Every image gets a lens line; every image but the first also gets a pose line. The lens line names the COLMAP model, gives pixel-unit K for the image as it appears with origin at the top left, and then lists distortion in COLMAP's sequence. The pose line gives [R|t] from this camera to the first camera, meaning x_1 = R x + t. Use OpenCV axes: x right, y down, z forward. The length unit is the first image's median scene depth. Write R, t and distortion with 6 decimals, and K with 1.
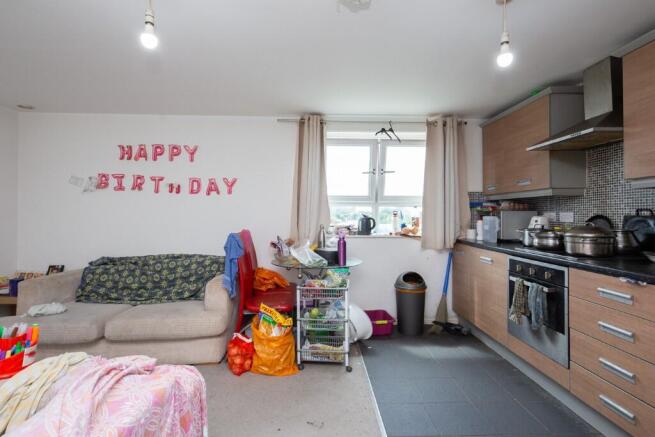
lens RADIAL K [[324.9, 0, 328.2], [0, 324.9, 211.6], [0, 0, 1]] dist [0.012842, -0.003017]
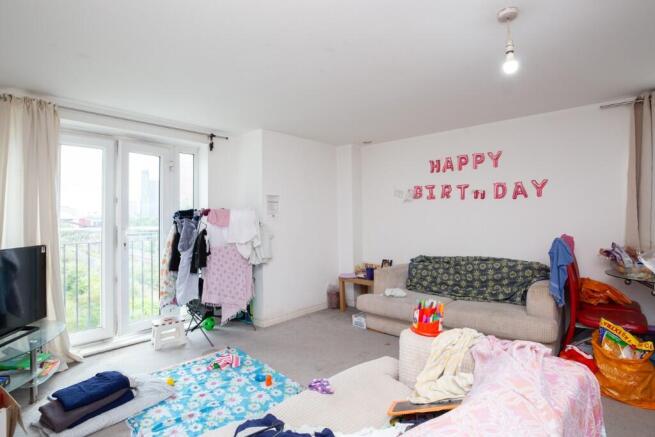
lens RADIAL K [[329.0, 0, 328.2], [0, 329.0, 211.0], [0, 0, 1]] dist [-0.020055, -0.005605]
pose [[0.728590, -0.031799, -0.684211, -0.114265], [0.021674, 0.999492, -0.023371, -0.003317], [0.684607, 0.002198, 0.728909, -0.117208]]
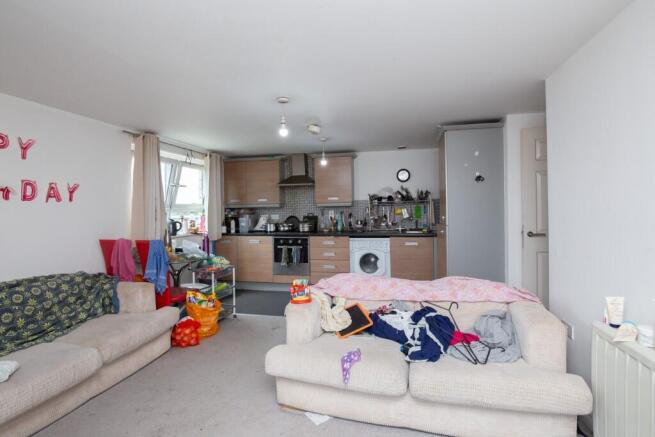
lens RADIAL K [[329.0, 0, 328.2], [0, 329.0, 211.0], [0, 0, 1]] dist [-0.020055, -0.005605]
pose [[0.252529, -0.011639, 0.967519, -1.066420], [0.006588, 0.999925, 0.010310, -0.035558], [-0.967567, 0.003770, 0.252587, 0.118960]]
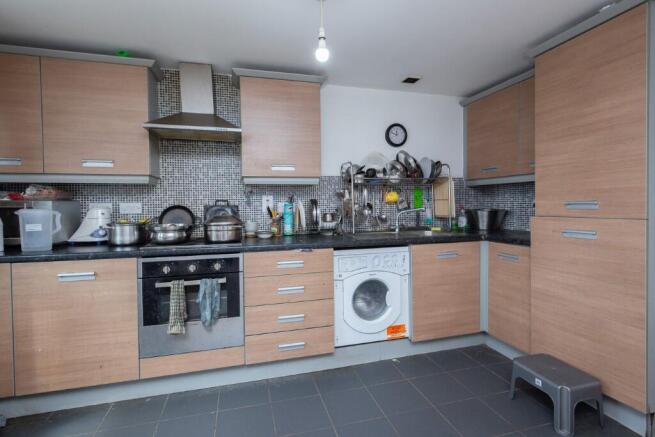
lens RADIAL K [[324.9, 0, 328.2], [0, 324.9, 211.6], [0, 0, 1]] dist [0.012842, -0.003017]
pose [[-0.230512, -0.025660, 0.972731, -0.234243], [0.000914, 0.999646, 0.026586, 0.002339], [-0.973069, 0.007017, -0.230407, 0.591250]]
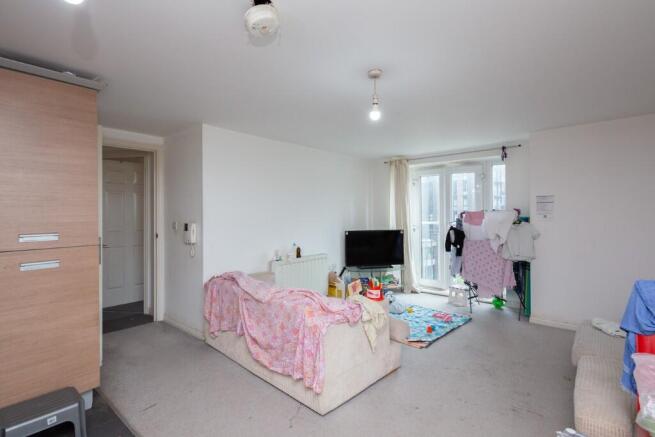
lens RADIAL K [[329.0, 0, 328.2], [0, 329.0, 211.0], [0, 0, 1]] dist [-0.020055, -0.005605]
pose [[-0.662974, -0.005271, -0.748624, 0.329129], [0.007340, 0.999881, -0.013540, -0.027814], [0.748606, -0.014472, -0.662857, 0.831713]]
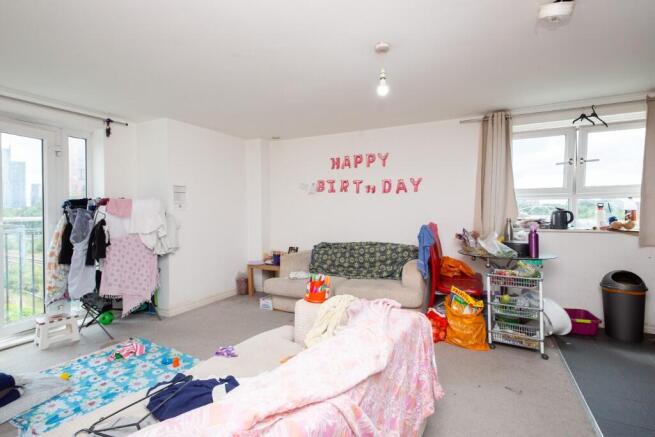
lens RADIAL K [[324.9, 0, 328.2], [0, 324.9, 211.6], [0, 0, 1]] dist [0.012842, -0.003017]
pose [[0.883135, -0.010532, -0.469002, -0.040429], [0.017081, 0.999807, 0.009713, -0.000086], [0.468809, -0.016589, 0.883144, -0.181569]]
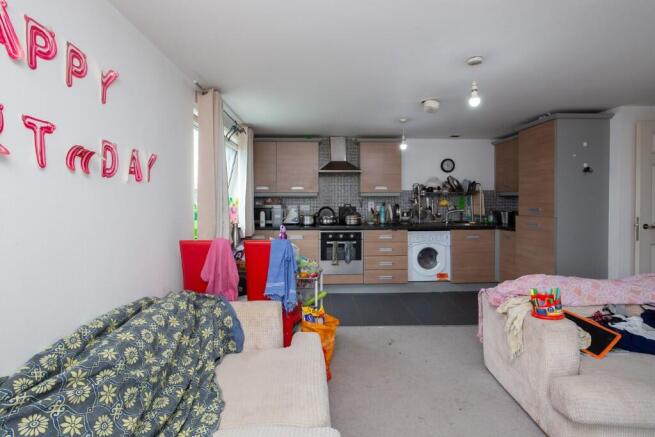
lens RADIAL K [[323.9, 0, 327.5], [0, 323.9, 205.1], [0, 0, 1]] dist [-0.000912, -0.000840]
pose [[-0.000976, -0.018596, 0.999827, -0.936429], [-0.006508, 0.999806, 0.018589, -0.028881], [-0.999978, -0.006488, -0.001097, 0.763671]]
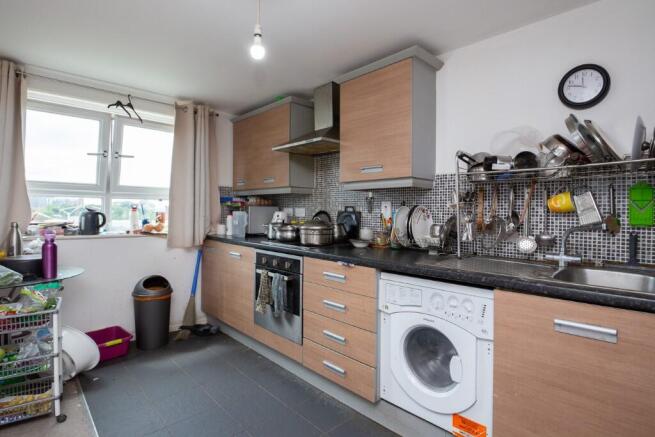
lens RADIAL K [[329.0, 0, 328.2], [0, 329.0, 211.0], [0, 0, 1]] dist [-0.020055, -0.005605]
pose [[0.744842, 0.007133, 0.667203, 0.021778], [-0.015852, 0.999850, 0.007007, 0.001676], [-0.667053, -0.015796, 0.744843, 0.056650]]
